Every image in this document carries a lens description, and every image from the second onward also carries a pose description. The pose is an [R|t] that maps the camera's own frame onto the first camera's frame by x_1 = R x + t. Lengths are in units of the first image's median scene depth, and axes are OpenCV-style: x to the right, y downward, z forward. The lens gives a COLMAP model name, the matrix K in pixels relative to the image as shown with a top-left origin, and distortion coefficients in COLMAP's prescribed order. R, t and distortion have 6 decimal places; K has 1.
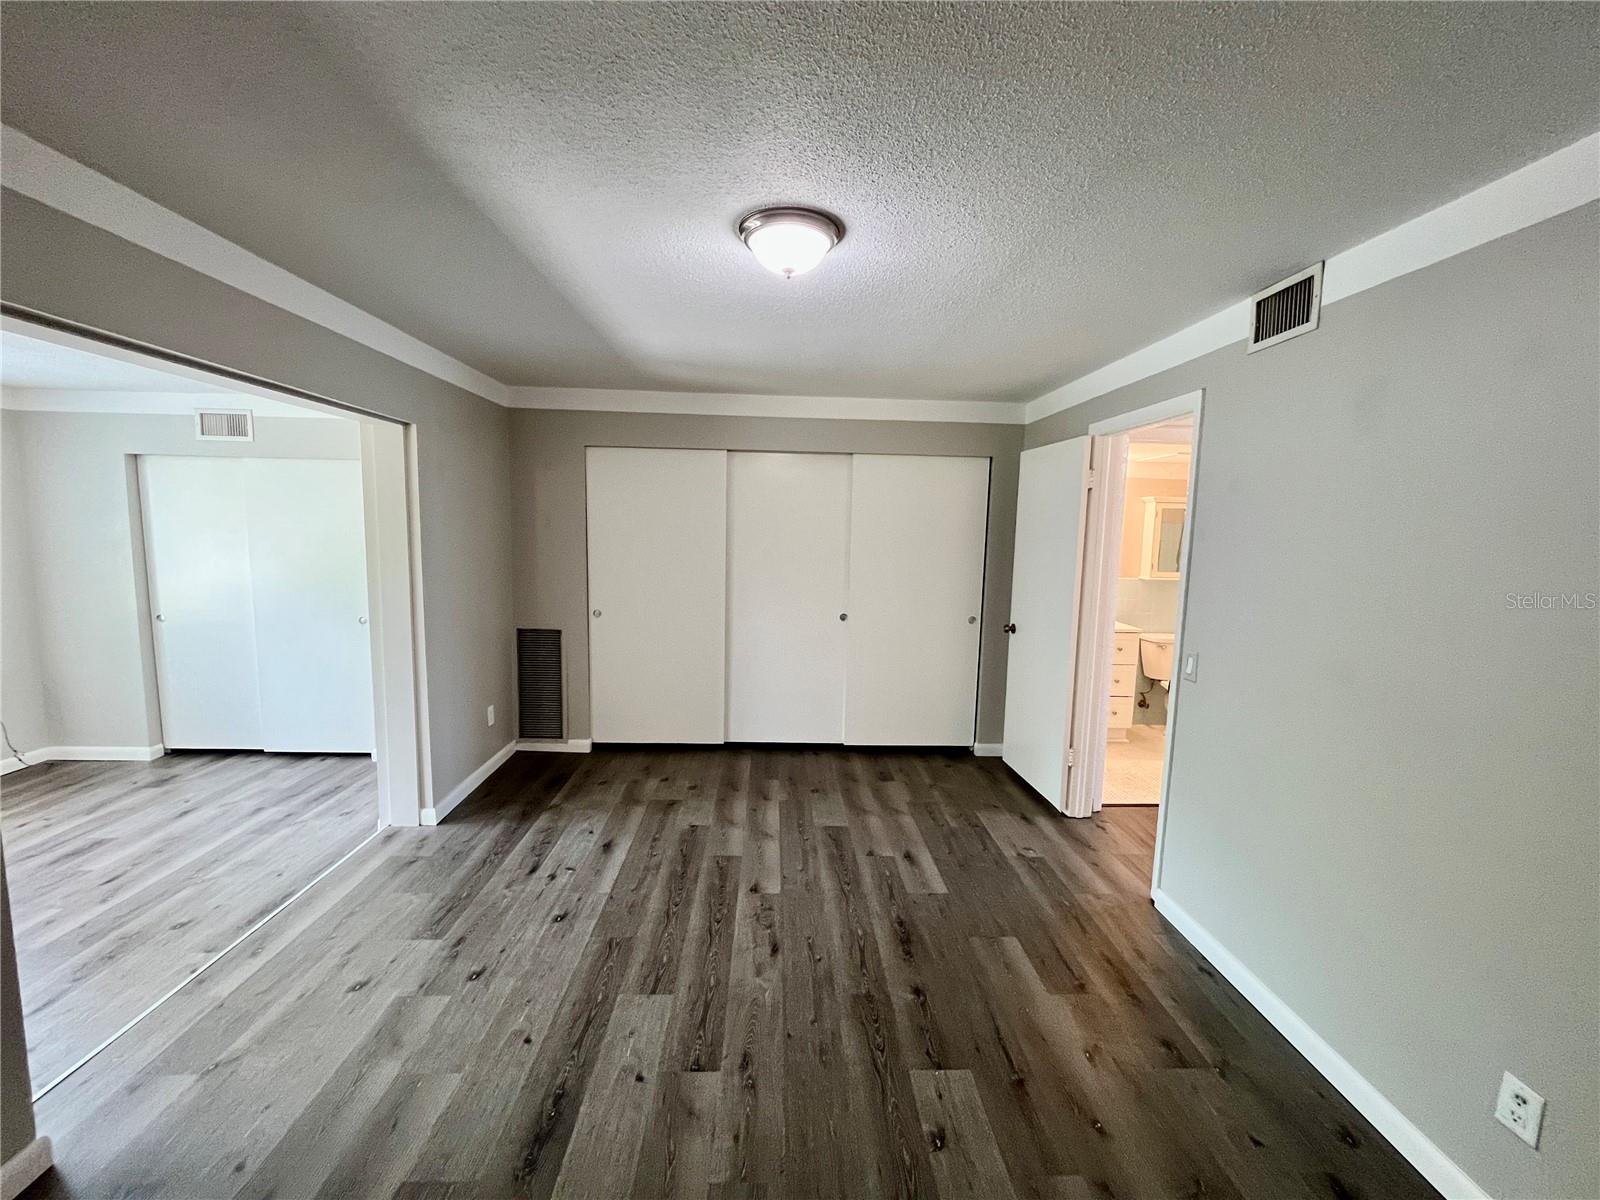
lens RADIAL K [[647.9, 0, 796.9], [0, 647.9, 597.5], [0, 0, 1]] dist [-0.003601, 0.000218]
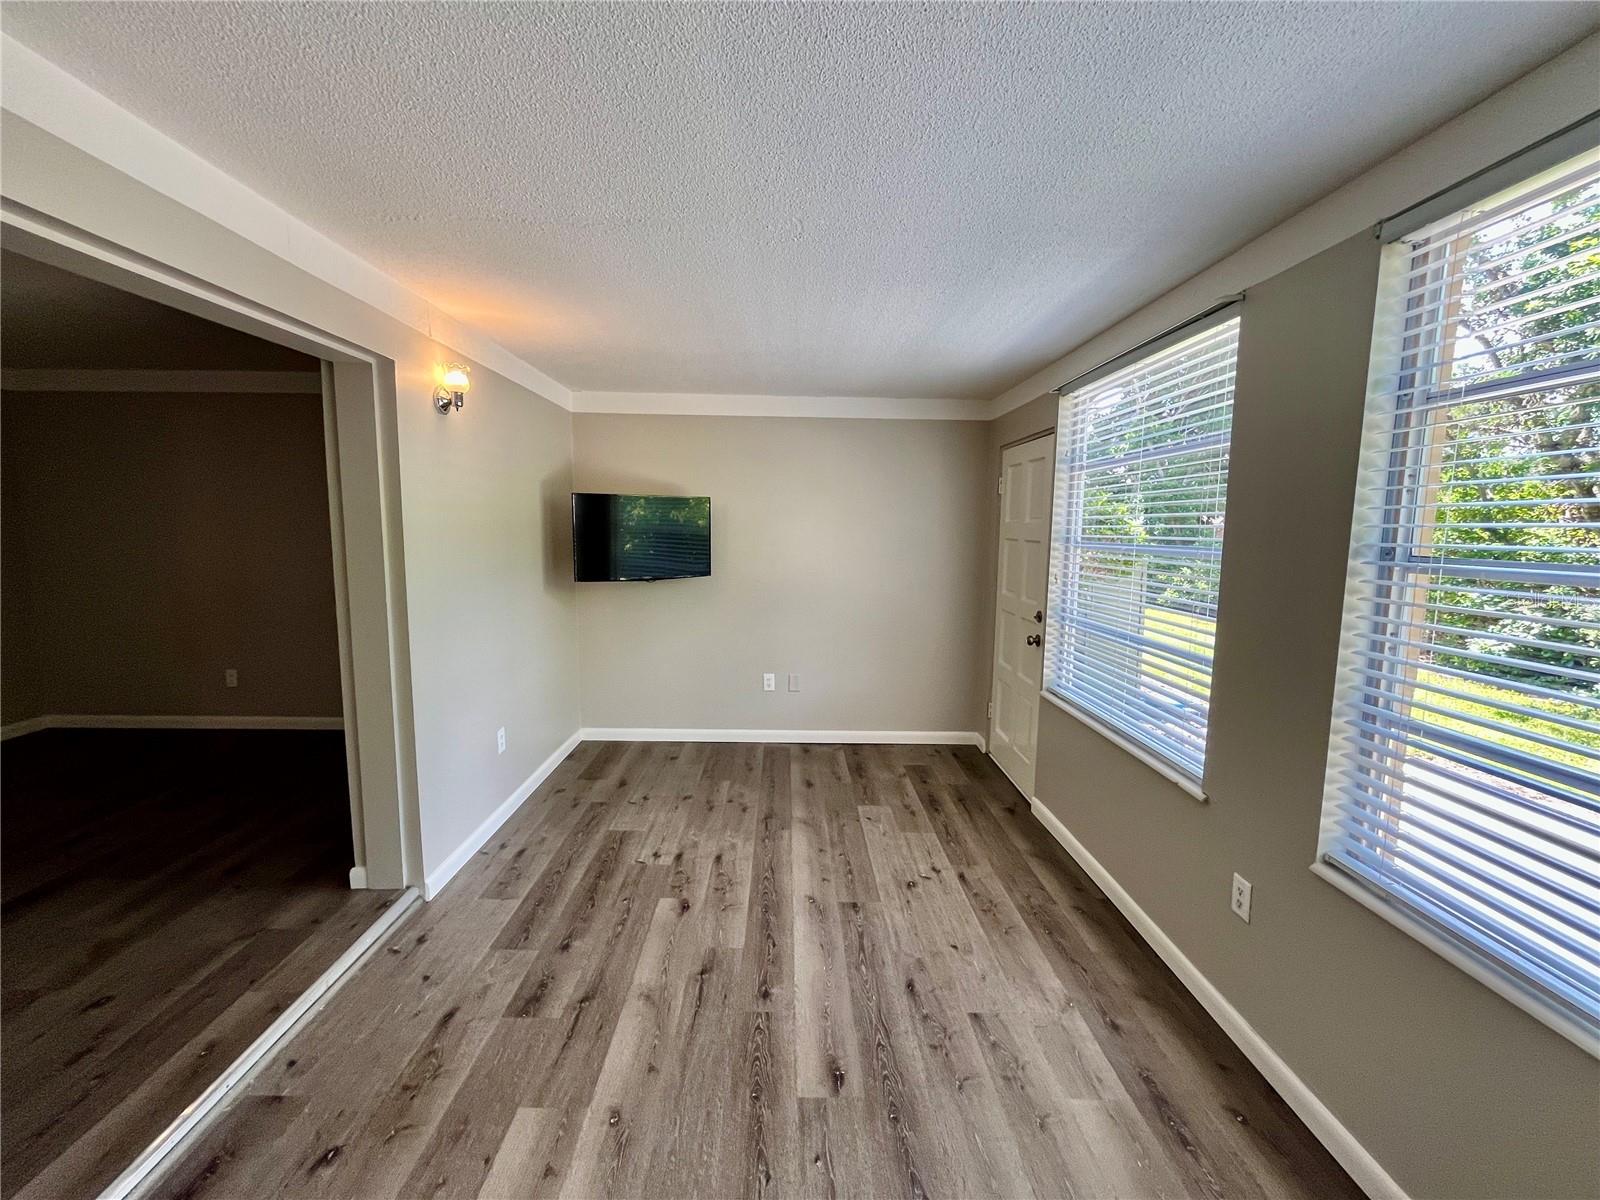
lens RADIAL K [[647.9, 0, 796.9], [0, 647.9, 597.5], [0, 0, 1]] dist [-0.003601, 0.000218]
pose [[-0.999277, -0.036479, 0.010714, -1.579716], [-0.033202, 0.974580, 0.221567, -0.167668], [-0.018524, 0.221051, -0.975086, 1.675953]]
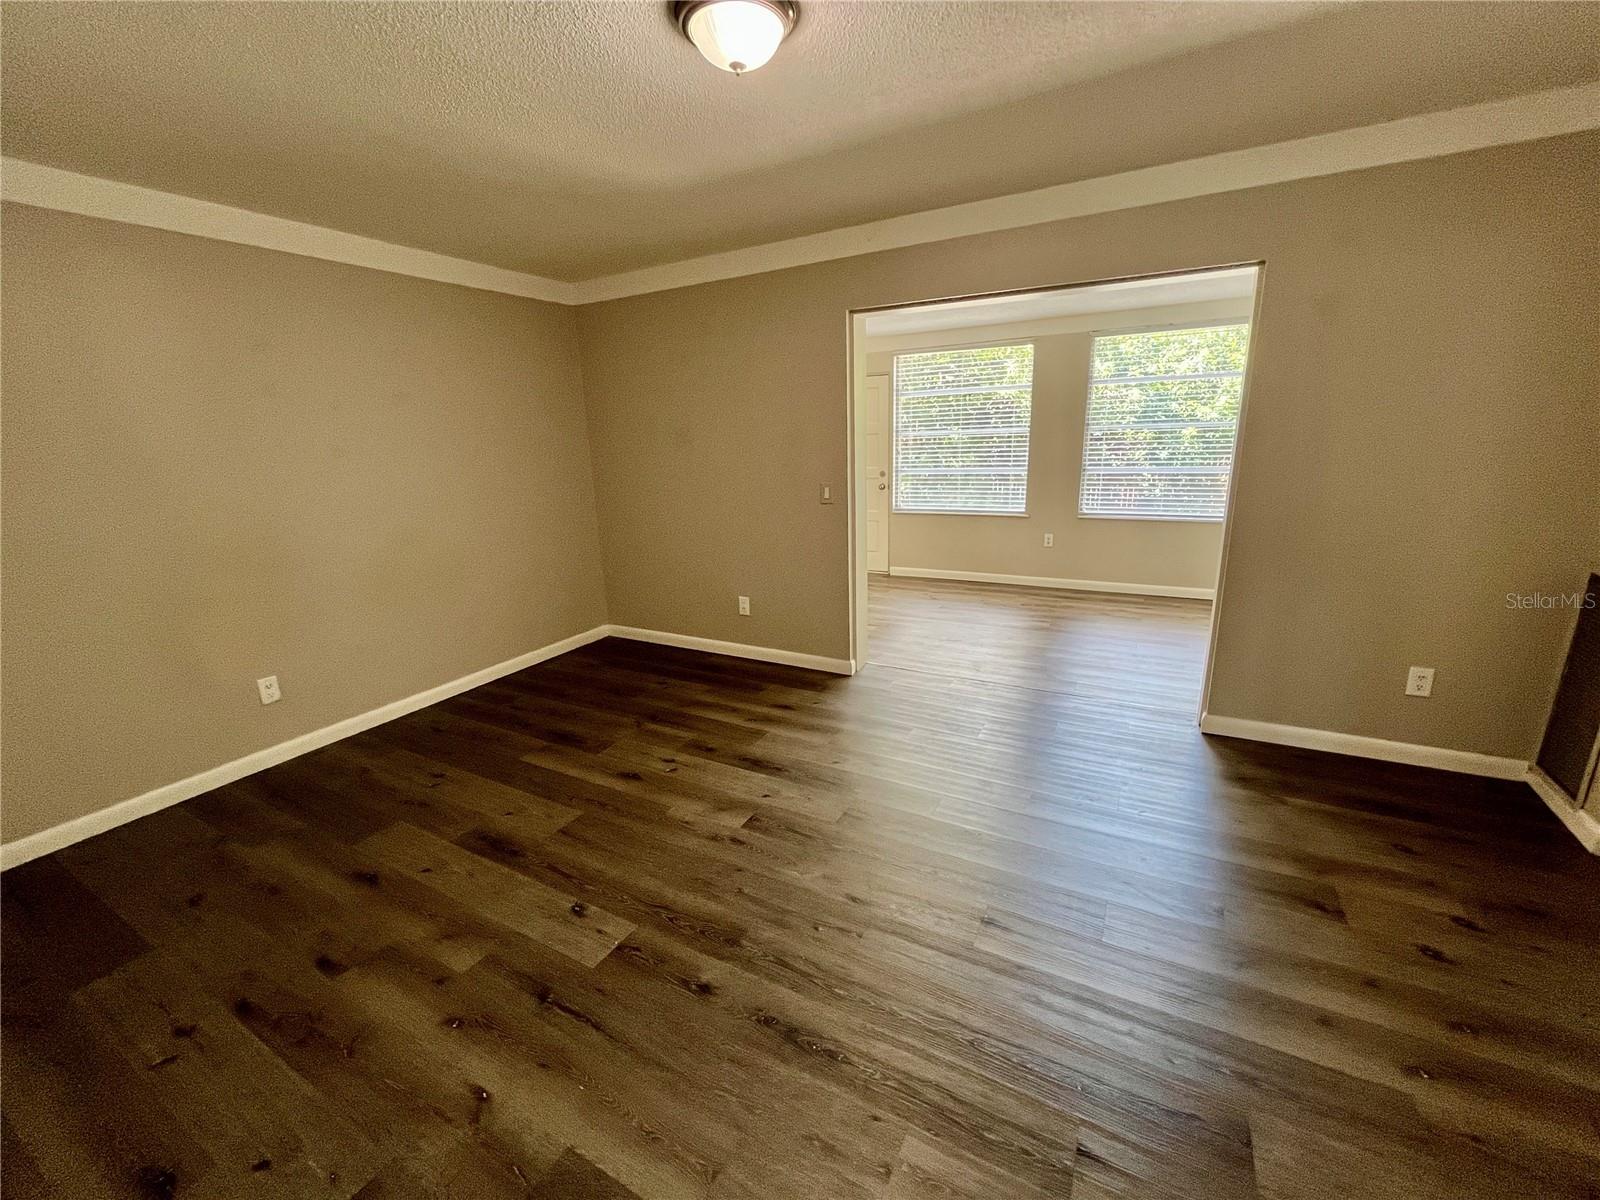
lens RADIAL K [[647.9, 0, 796.9], [0, 647.9, 597.5], [0, 0, 1]] dist [-0.003601, 0.000218]
pose [[-0.512304, 0.206551, -0.833595, 0.668045], [-0.075397, 0.956082, 0.283237, -0.065077], [0.855488, 0.207954, -0.474231, 1.343166]]
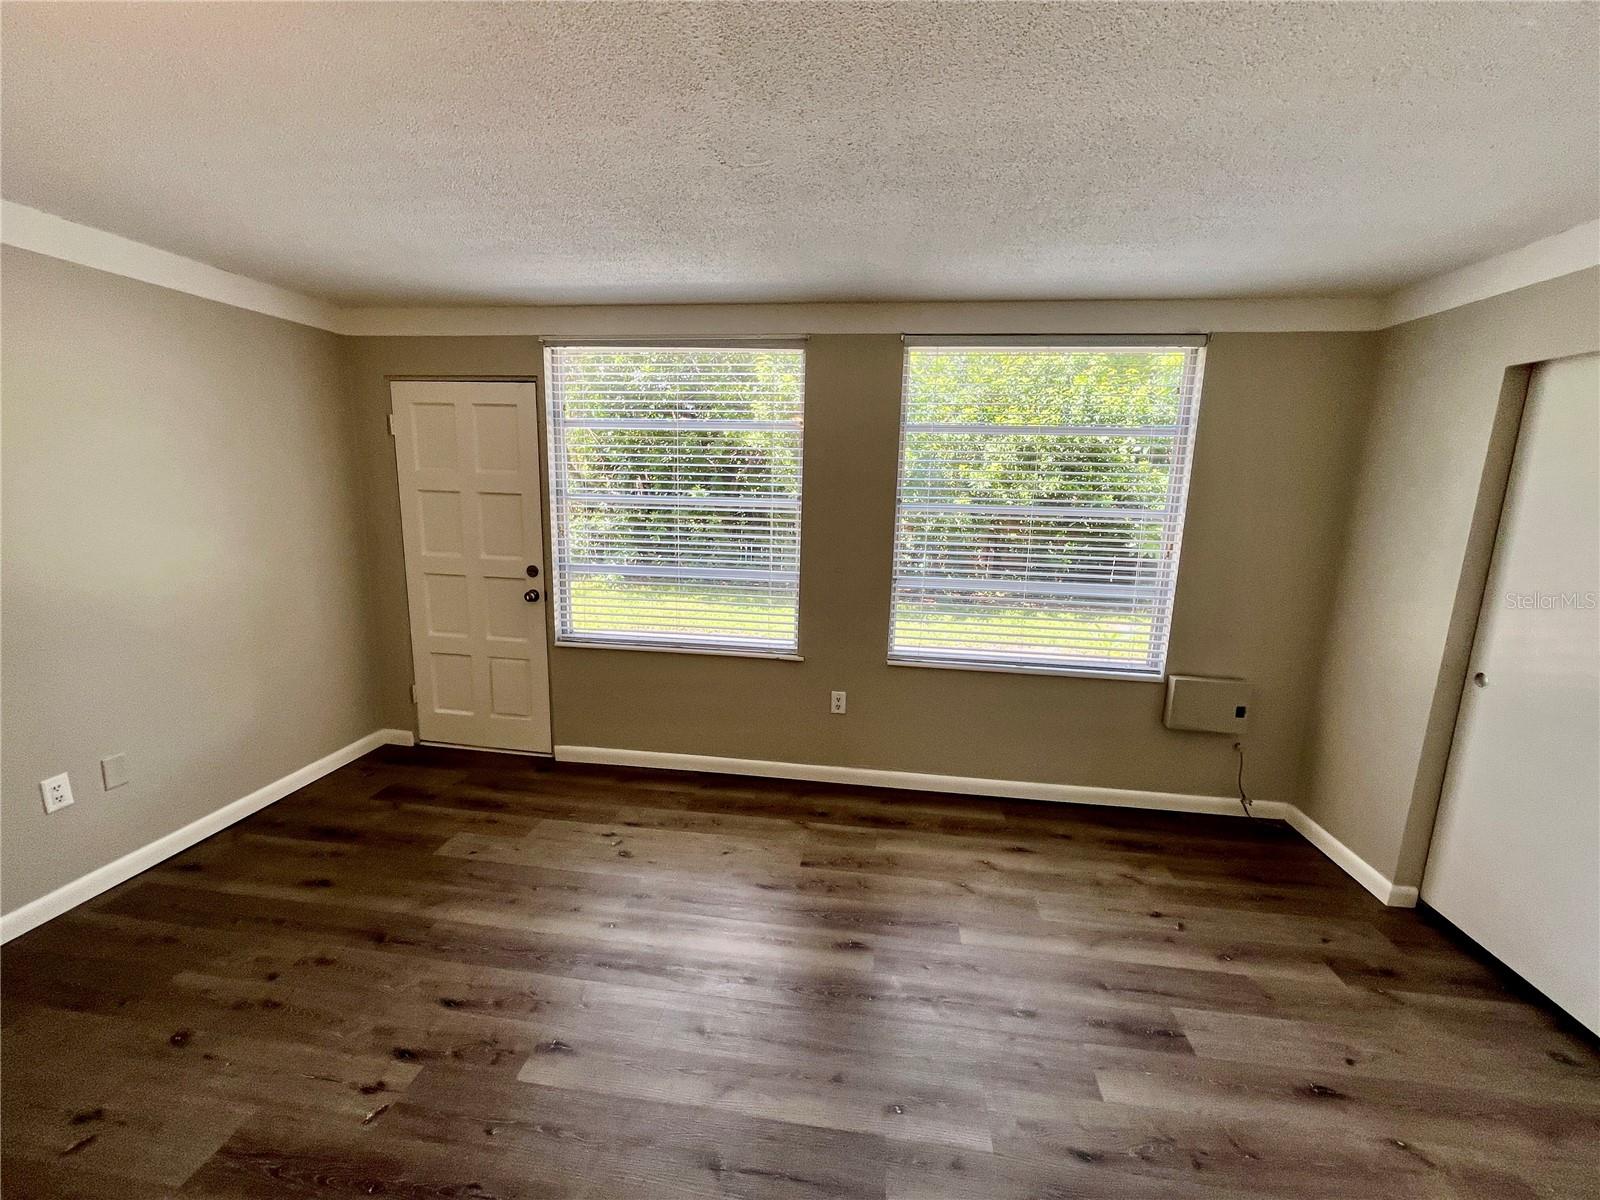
lens RADIAL K [[647.9, 0, 796.9], [0, 647.9, 597.5], [0, 0, 1]] dist [-0.003601, 0.000218]
pose [[-0.166709, 0.156420, -0.973520, -0.740926], [-0.138324, 0.973863, 0.180162, -0.098907], [0.976256, 0.164695, -0.140715, 0.987250]]
